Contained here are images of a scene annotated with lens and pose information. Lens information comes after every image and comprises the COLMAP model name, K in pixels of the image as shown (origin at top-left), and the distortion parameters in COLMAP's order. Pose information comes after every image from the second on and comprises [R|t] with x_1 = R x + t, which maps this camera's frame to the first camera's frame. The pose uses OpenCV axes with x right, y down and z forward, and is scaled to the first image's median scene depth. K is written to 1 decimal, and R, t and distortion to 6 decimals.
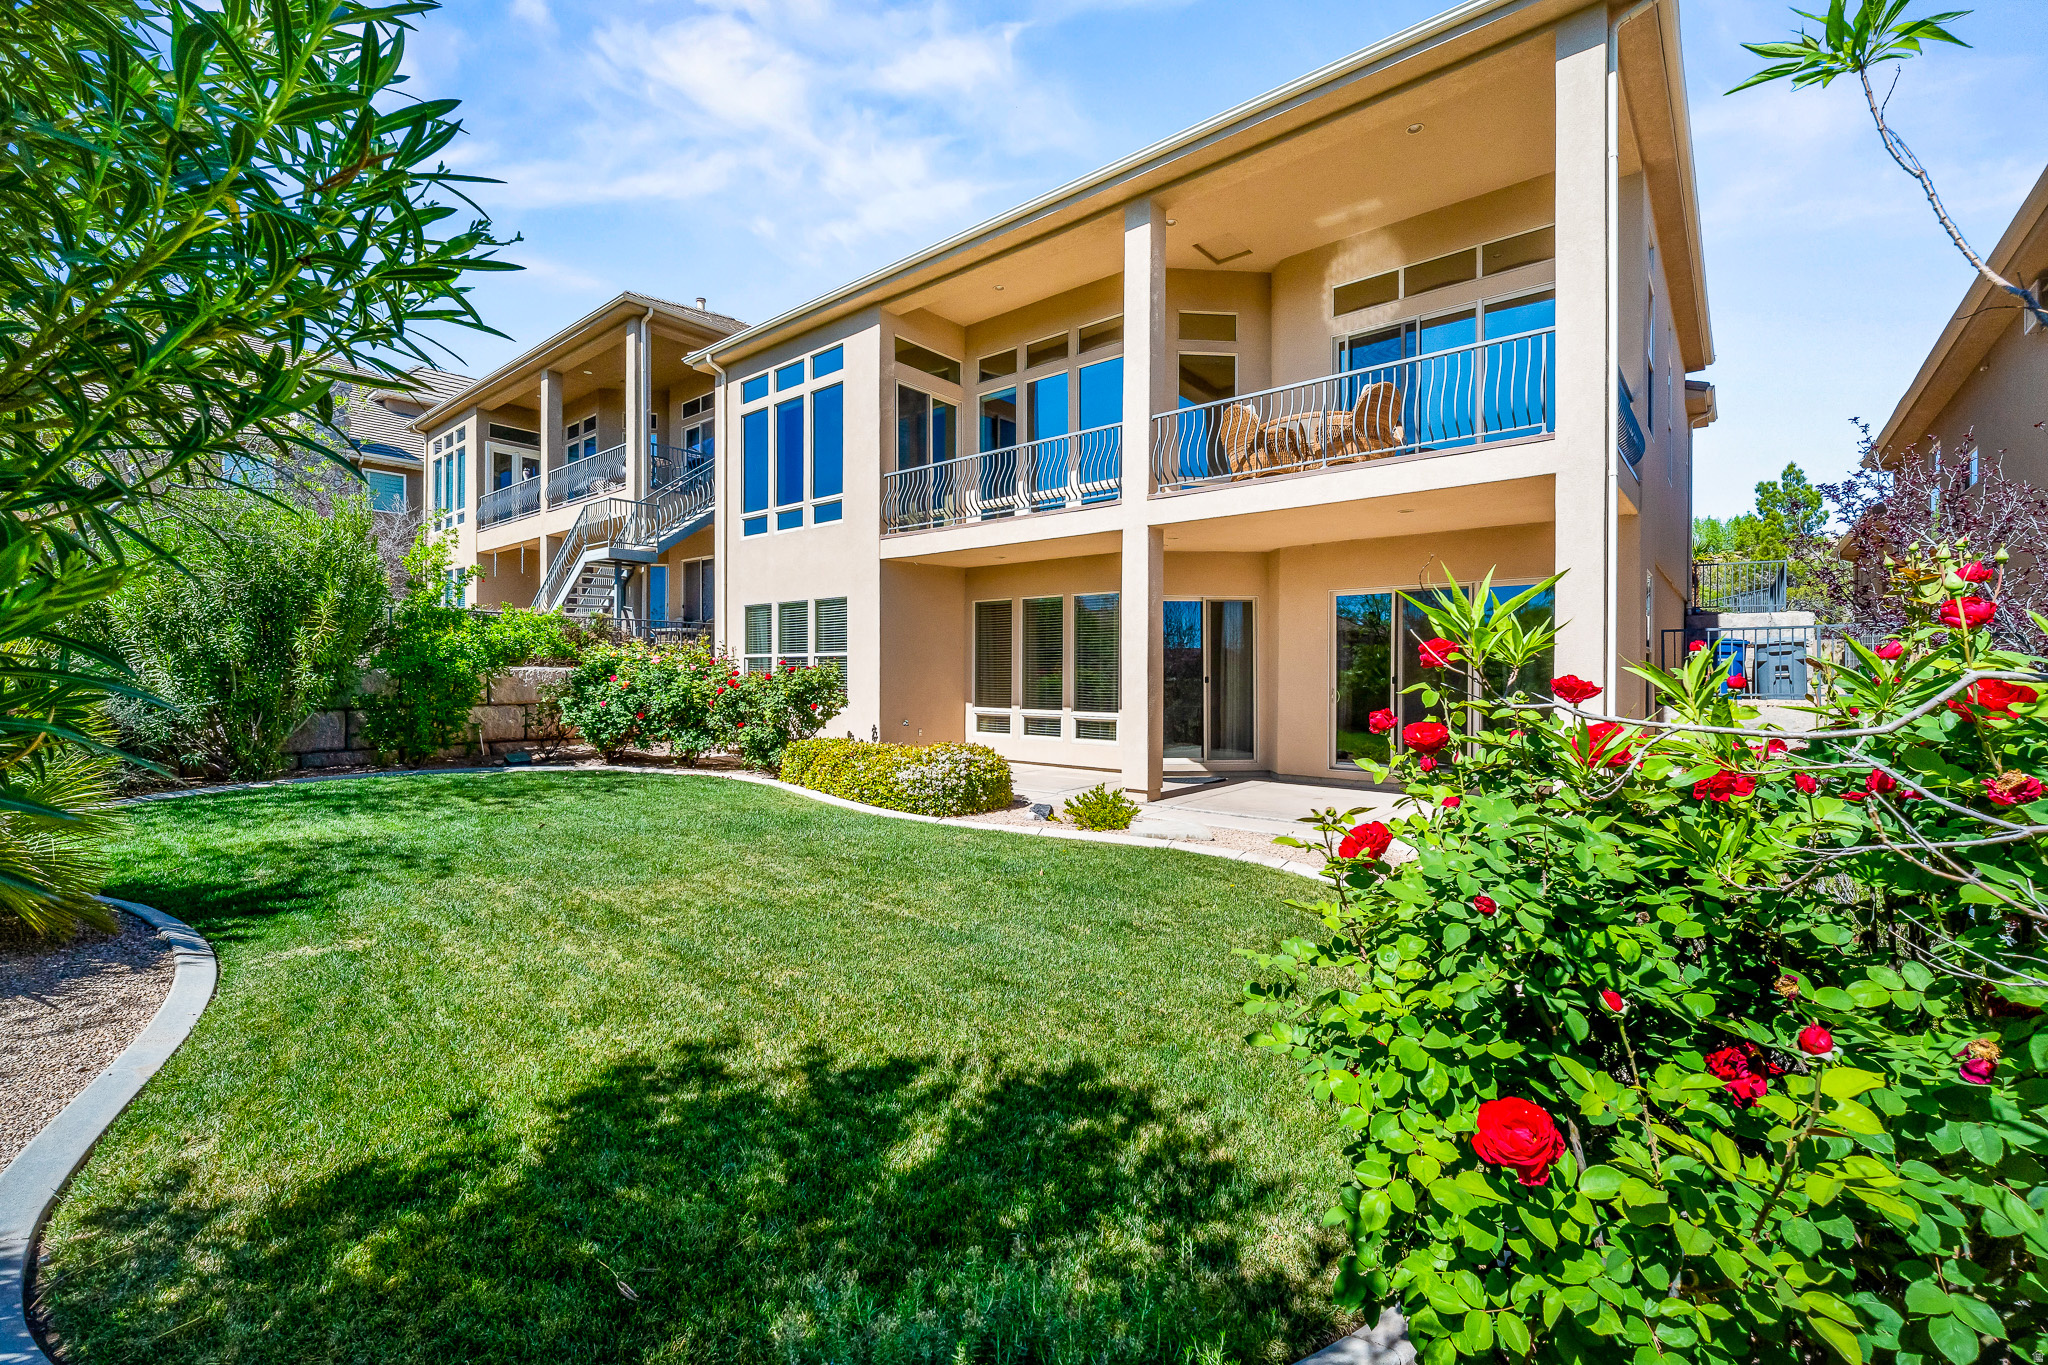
lens RADIAL K [[838.0, 0, 1021.1], [0, 838.0, 678.9], [0, 0, 1]] dist [-0.000368, 0.000800]
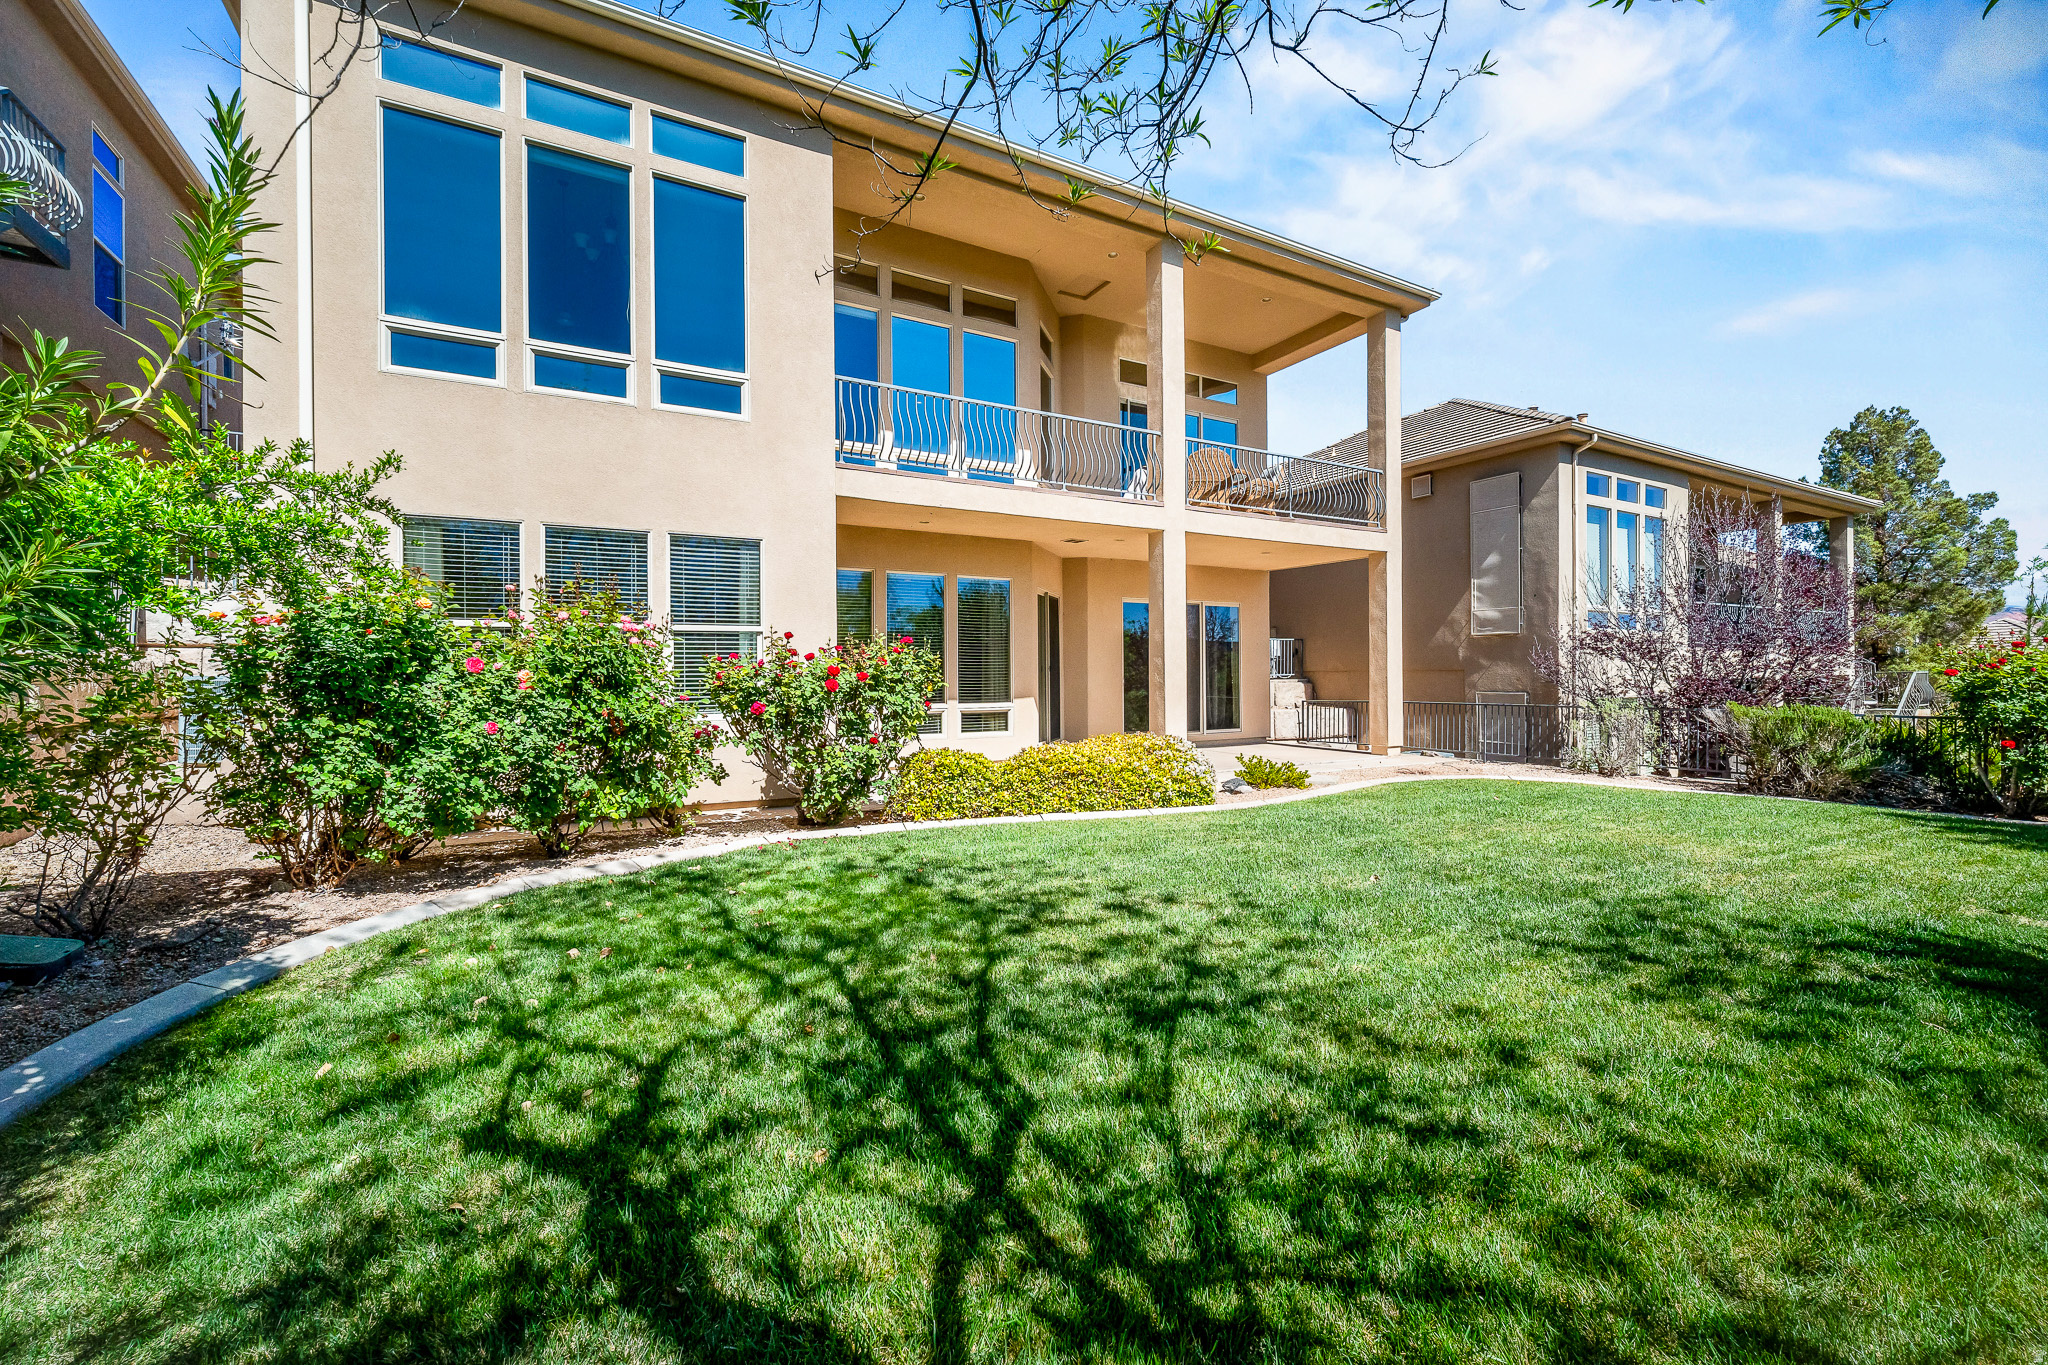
lens RADIAL K [[838.0, 0, 1019.8], [0, 838.0, 678.1], [0, 0, 1]] dist [-0.000368, 0.000800]
pose [[0.365936, -0.006686, 0.930616, -0.727761], [0.008123, 0.999959, 0.003991, 0.007188], [-0.930605, 0.006099, 0.365975, 0.576624]]
